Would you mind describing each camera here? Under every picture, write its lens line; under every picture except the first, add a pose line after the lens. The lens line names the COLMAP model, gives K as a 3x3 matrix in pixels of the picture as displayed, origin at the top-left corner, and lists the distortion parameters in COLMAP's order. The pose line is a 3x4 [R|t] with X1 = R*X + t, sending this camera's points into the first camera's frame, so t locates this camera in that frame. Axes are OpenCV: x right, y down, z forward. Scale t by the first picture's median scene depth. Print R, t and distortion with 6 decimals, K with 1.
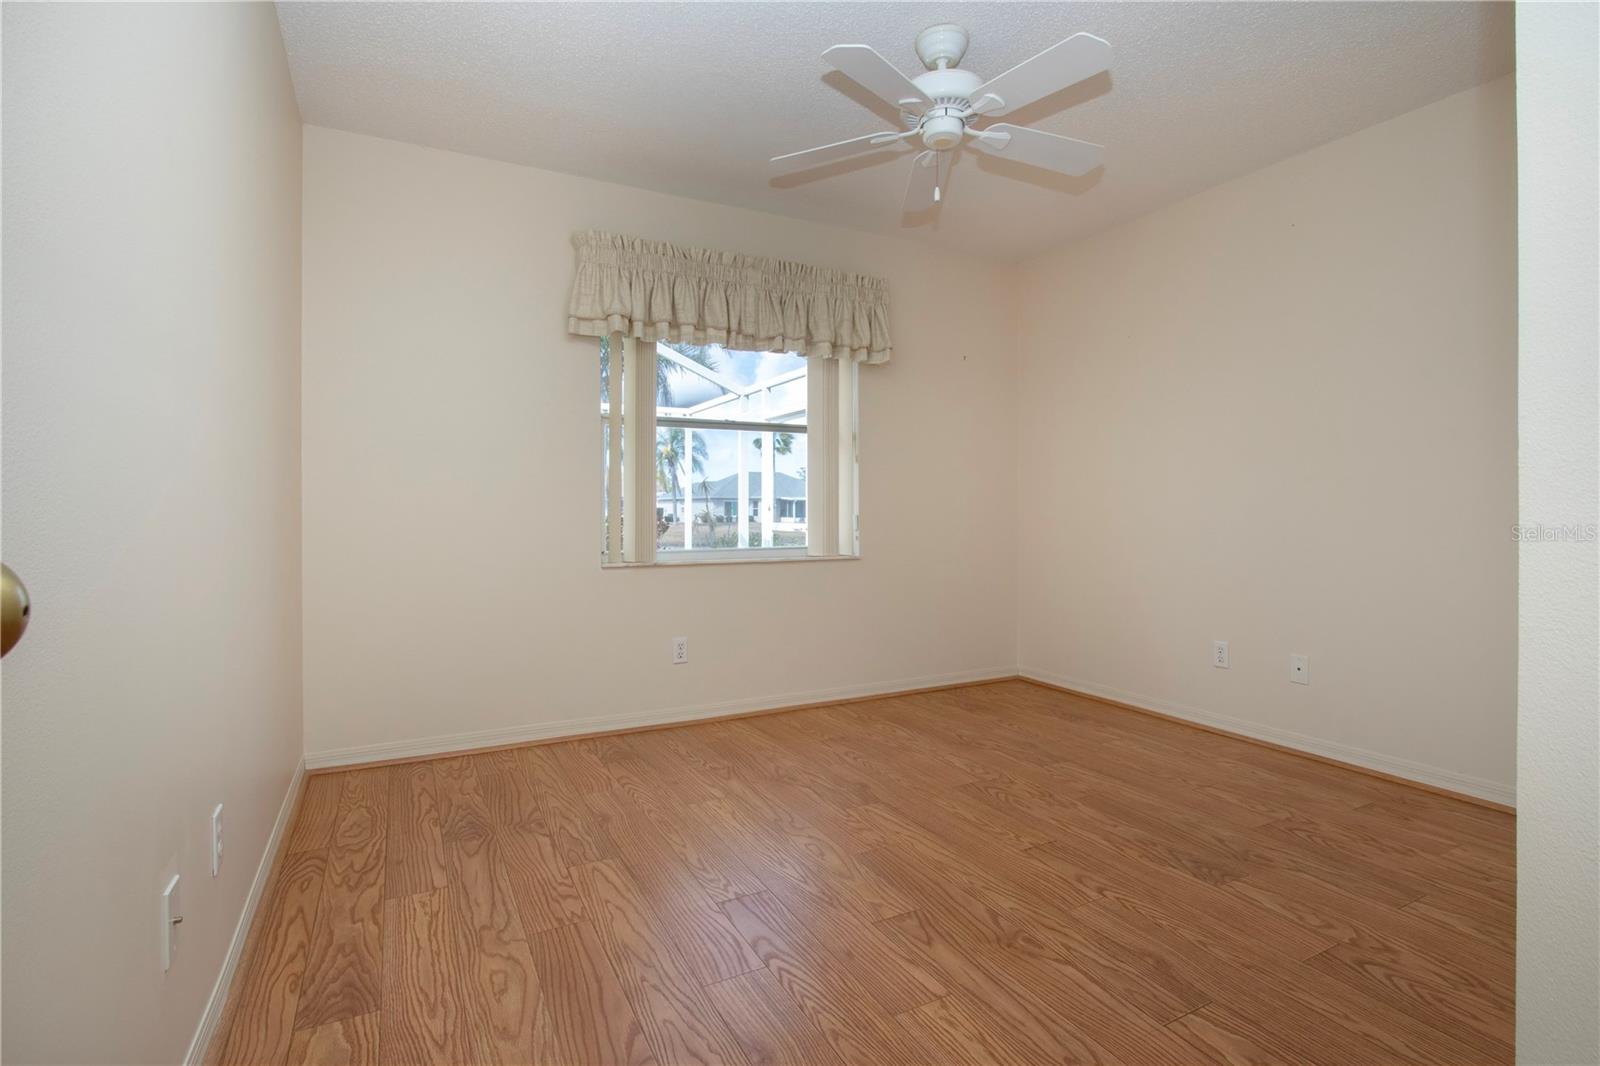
lens RADIAL K [[780.2, 0, 797.1], [0, 780.2, 512.3], [0, 0, 1]] dist [0.001468, 0.000319]
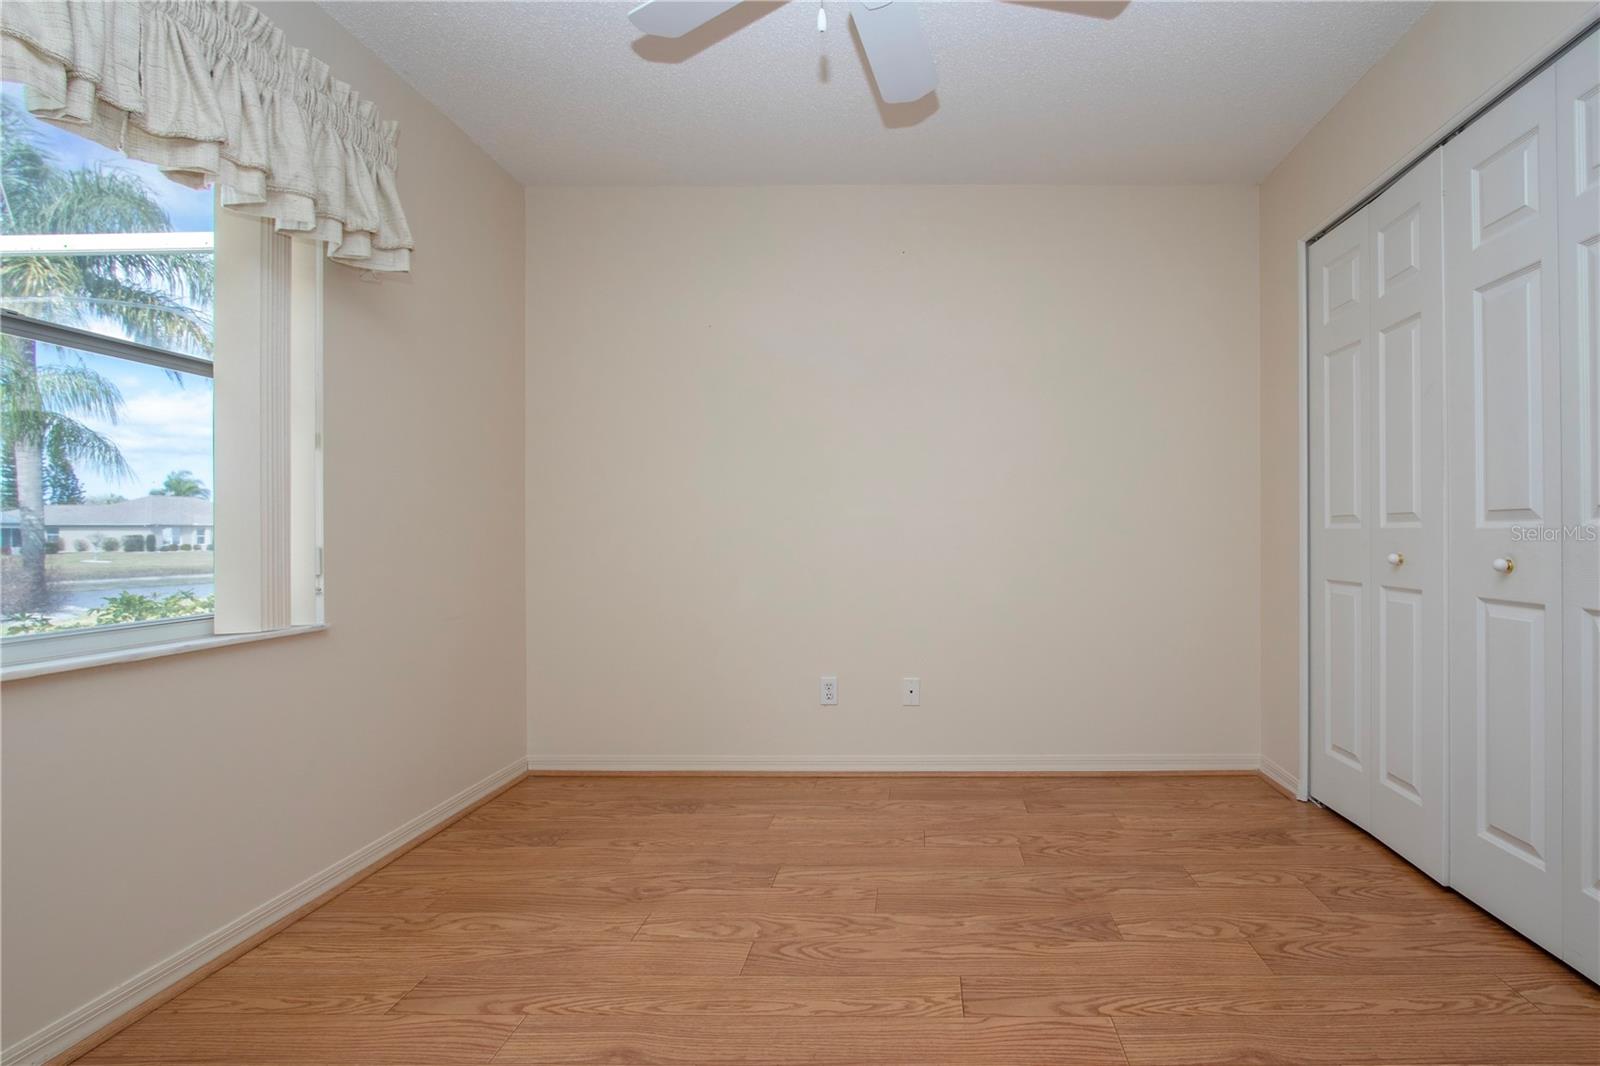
lens RADIAL K [[796.7, 0, 799.2], [0, 796.7, 542.3], [0, 0, 1]] dist [-0.011011, 0.000744]
pose [[0.468638, -0.012237, 0.883305, -0.255421], [0.007033, 0.999924, 0.010122, -0.003792], [-0.883362, 0.001469, 0.468689, 0.486323]]
